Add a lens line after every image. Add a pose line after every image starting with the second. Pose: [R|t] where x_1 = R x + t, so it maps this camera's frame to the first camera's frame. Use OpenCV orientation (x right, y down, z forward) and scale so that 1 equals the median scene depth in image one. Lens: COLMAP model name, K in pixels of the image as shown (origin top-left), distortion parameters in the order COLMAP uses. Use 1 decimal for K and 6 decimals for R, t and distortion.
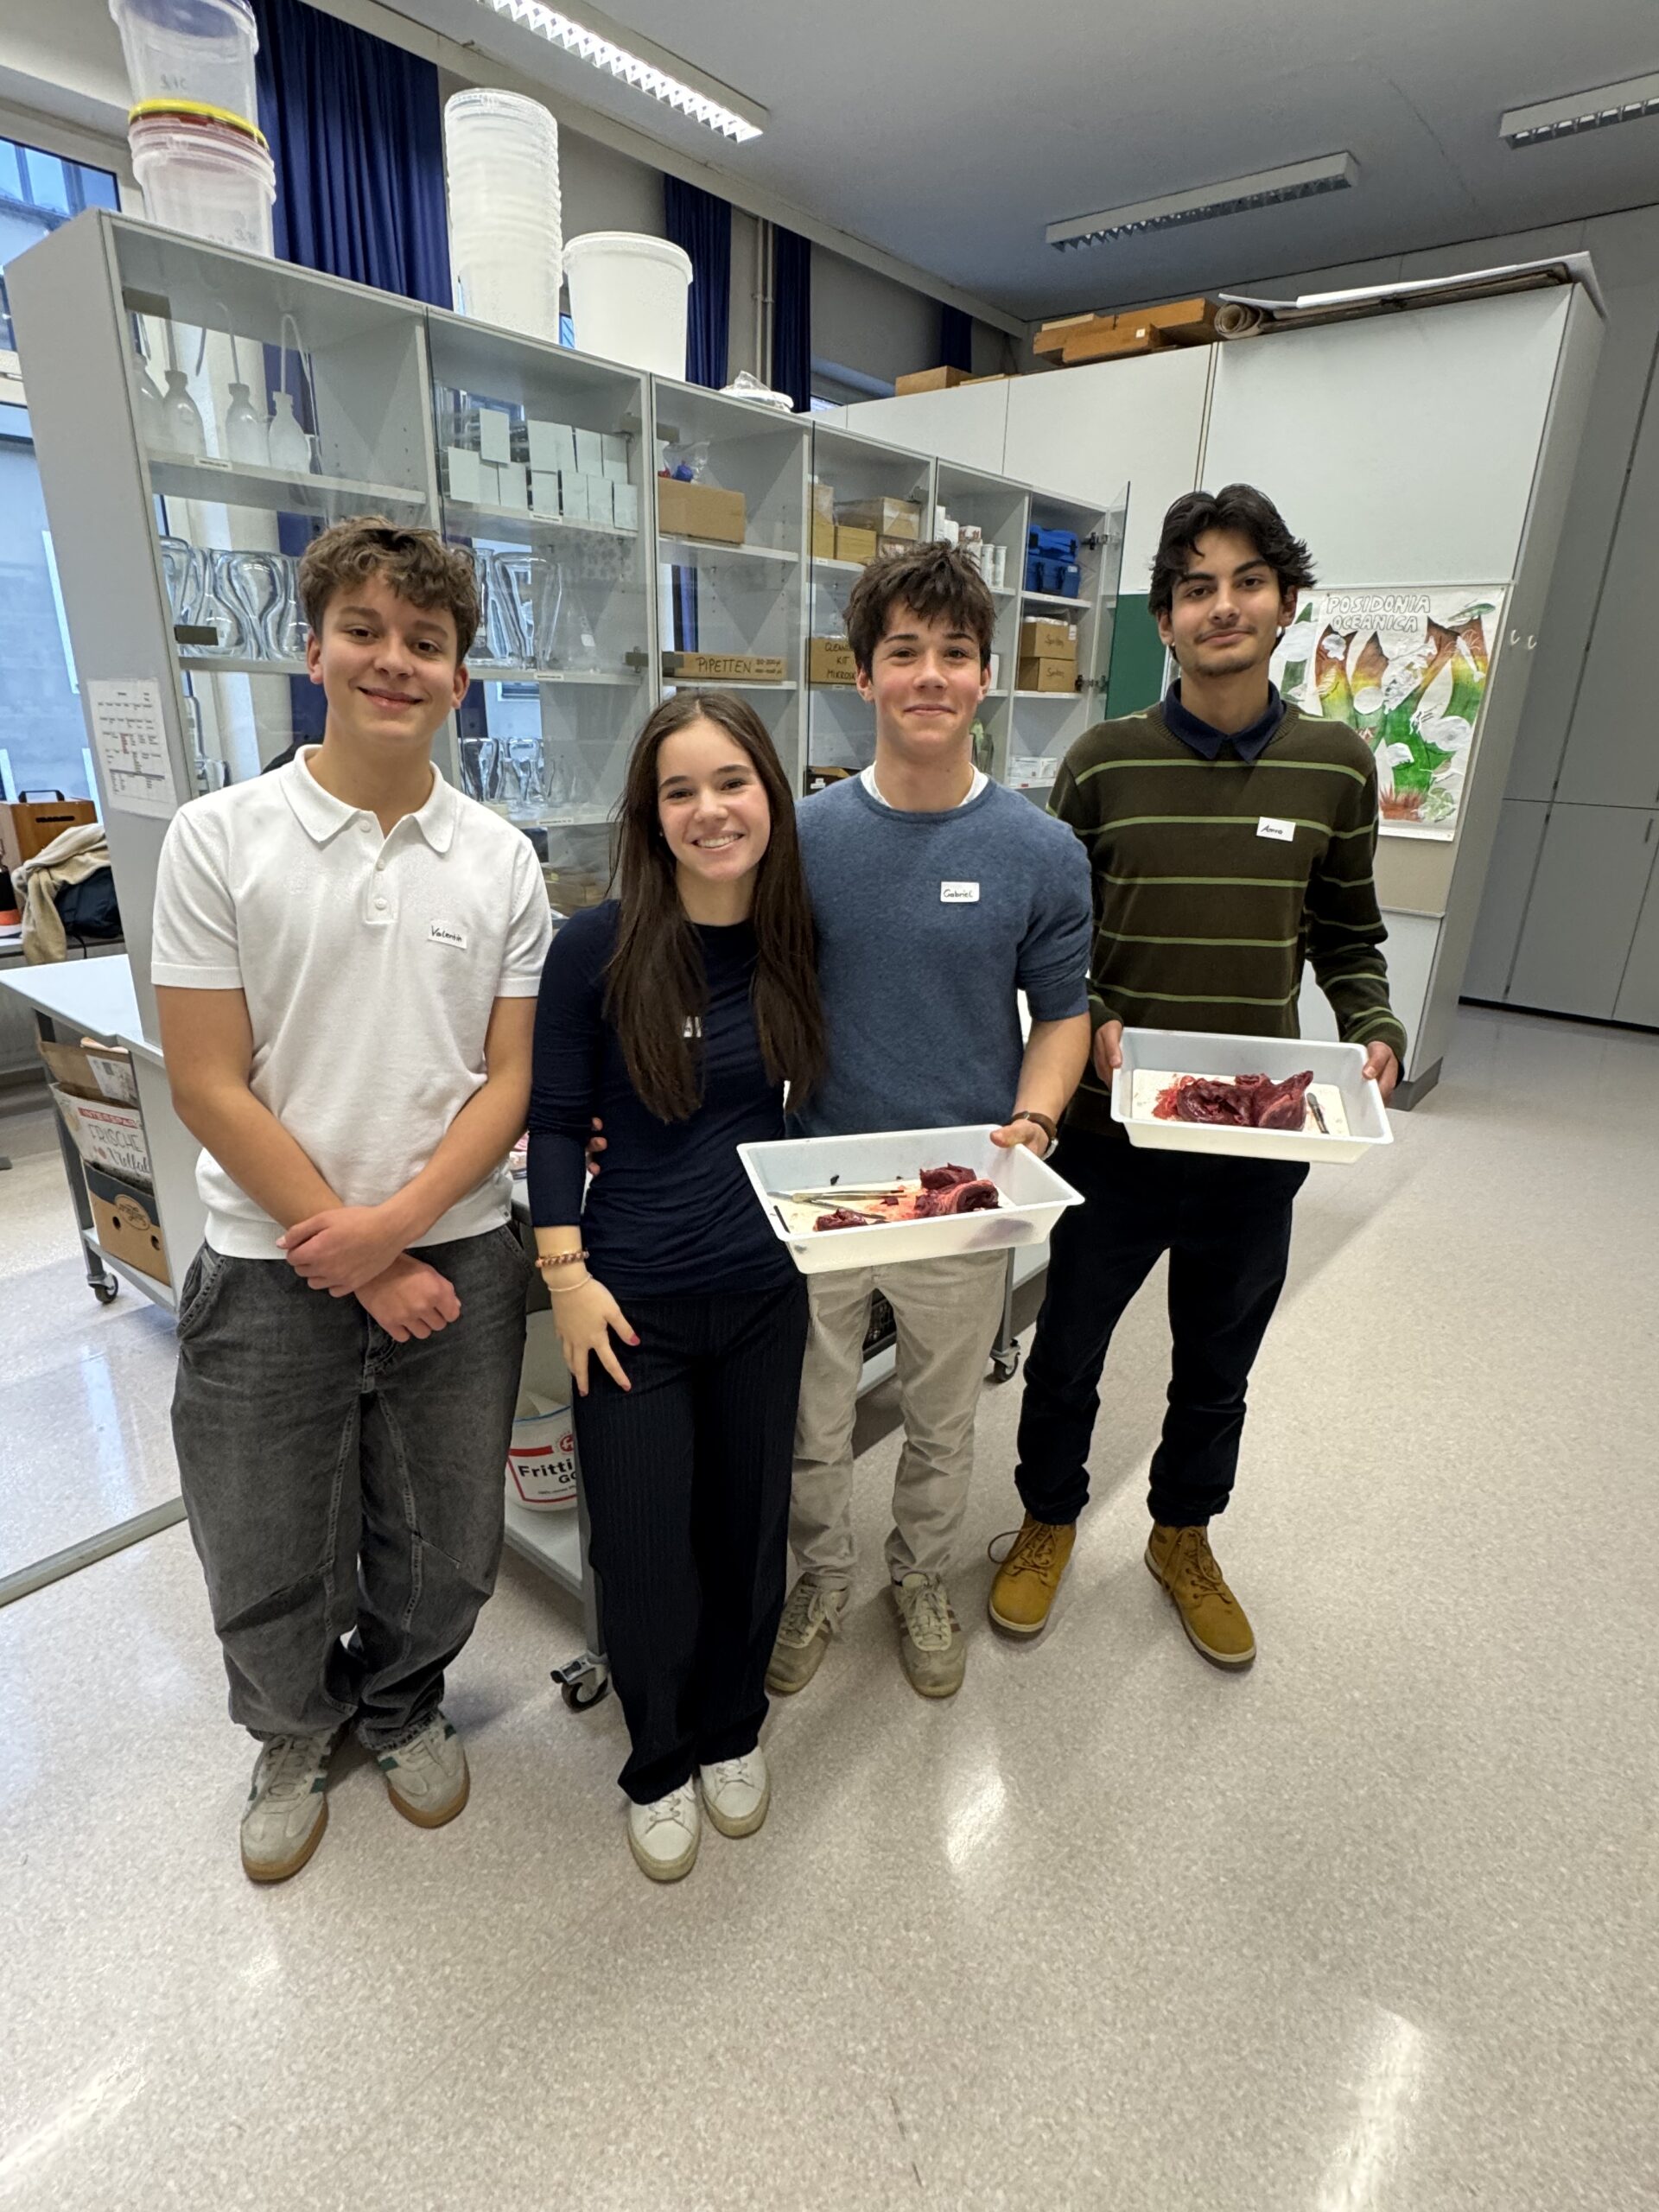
lens RADIAL K [[1149.8, 0, 830.5], [0, 1149.8, 1110.3], [0, 0, 1]] dist [-0.014665, 0.000518]
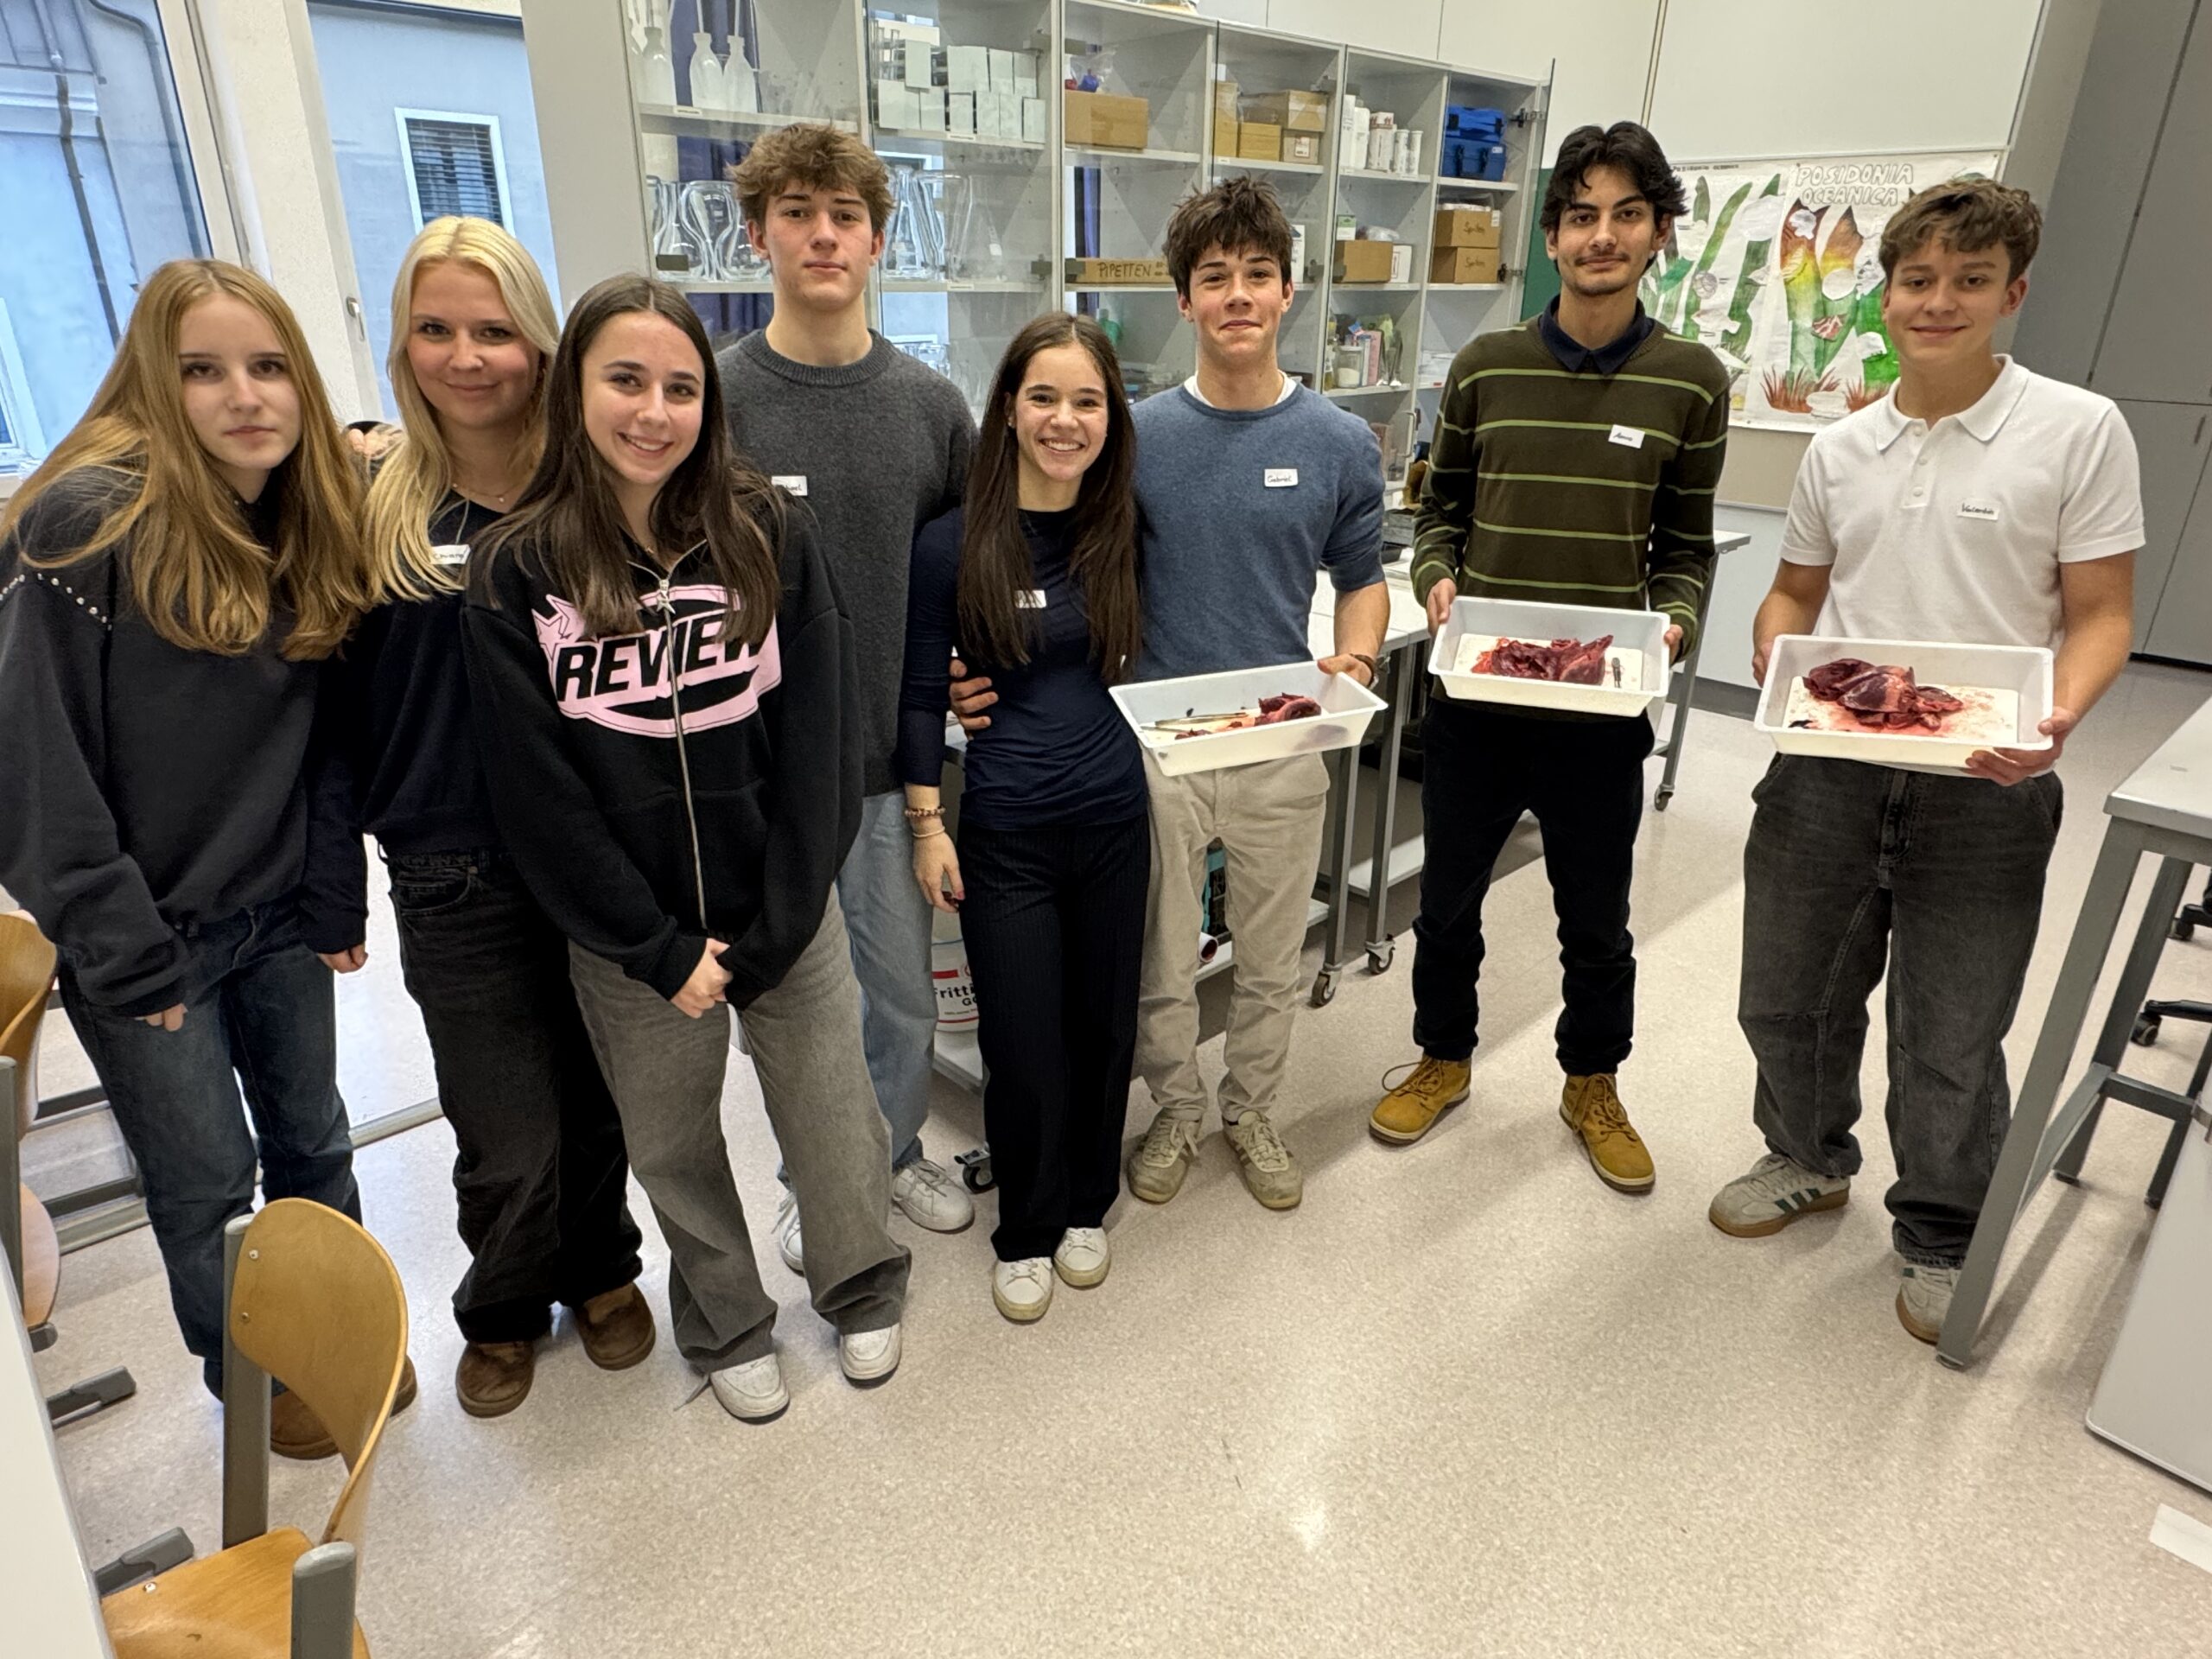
lens RADIAL K [[1339.3, 0, 1099.0], [0, 1339.3, 832.6], [0, 0, 1]] dist [0.001416, -0.003989]
pose [[0.994151, 0.029524, -0.103886, 0.026531], [-0.024202, 0.998347, 0.052125, 0.058861], [0.105253, -0.049306, 0.993222, -0.240646]]
